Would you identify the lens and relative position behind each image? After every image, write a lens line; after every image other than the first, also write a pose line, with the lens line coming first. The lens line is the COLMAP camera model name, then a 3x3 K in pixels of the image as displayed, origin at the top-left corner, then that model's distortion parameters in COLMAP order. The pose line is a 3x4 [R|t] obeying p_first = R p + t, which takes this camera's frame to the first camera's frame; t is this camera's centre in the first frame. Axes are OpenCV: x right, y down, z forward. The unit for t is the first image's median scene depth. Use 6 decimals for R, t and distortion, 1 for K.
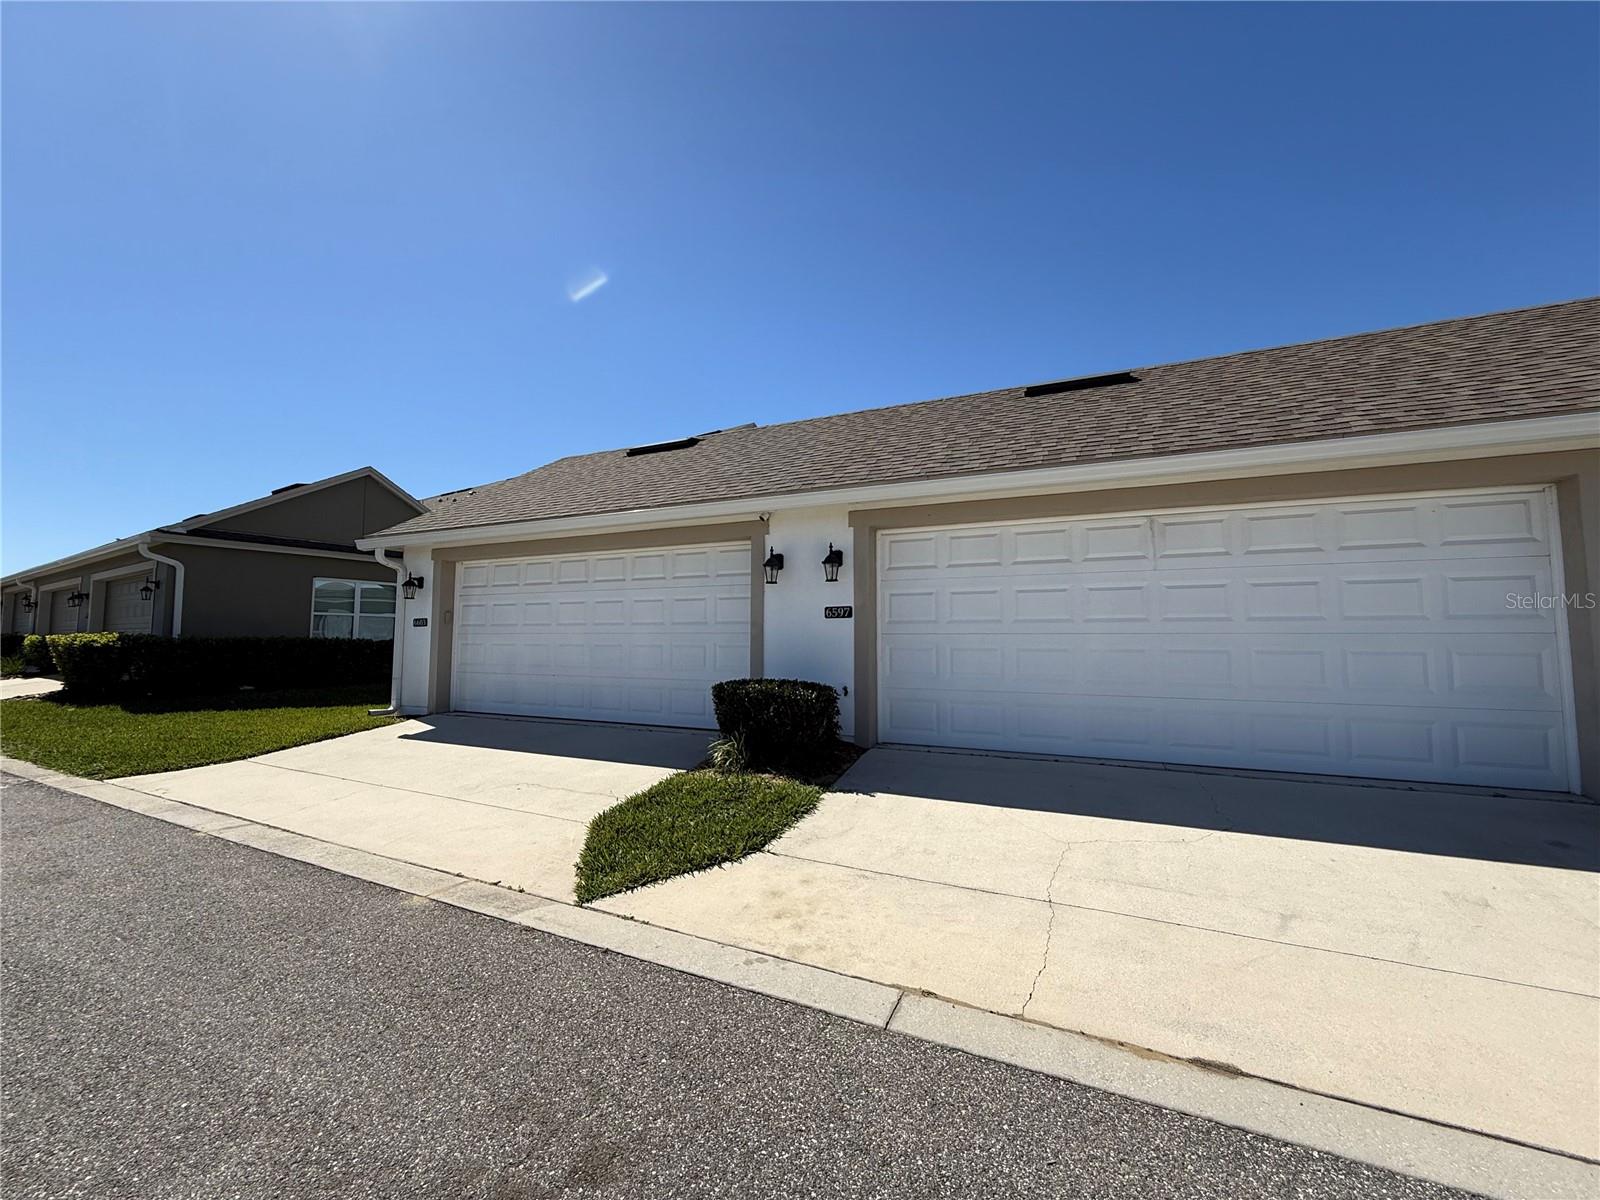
lens RADIAL K [[636.2, 0, 800.6], [0, 636.2, 599.2], [0, 0, 1]] dist [0.002251, -0.000604]
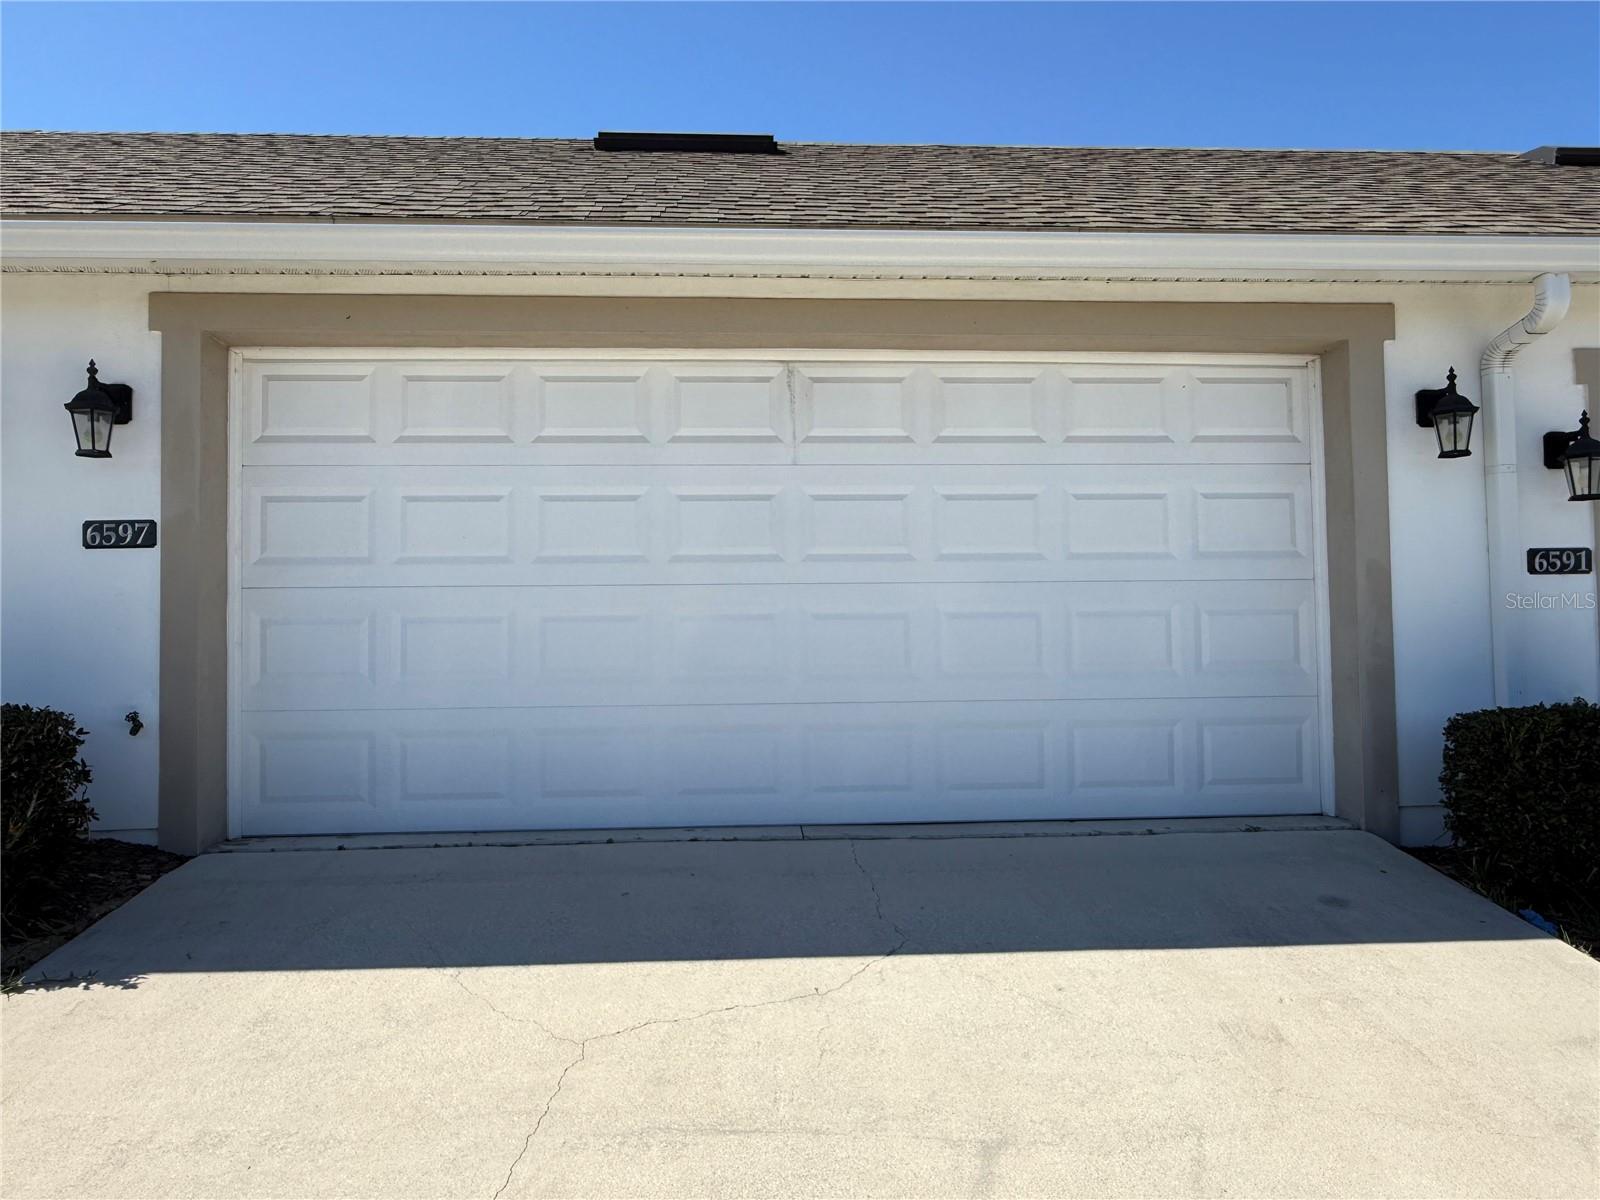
lens RADIAL K [[1025.8, 0, 801.0], [0, 1025.8, 599.6], [0, 0, 1]] dist [-0.005454, 0.001363]
pose [[0.887356, 0.003756, 0.461071, 0.176218], [-0.015609, 0.999638, 0.021896, 0.050202], [-0.460822, -0.026627, 0.887093, 0.247385]]
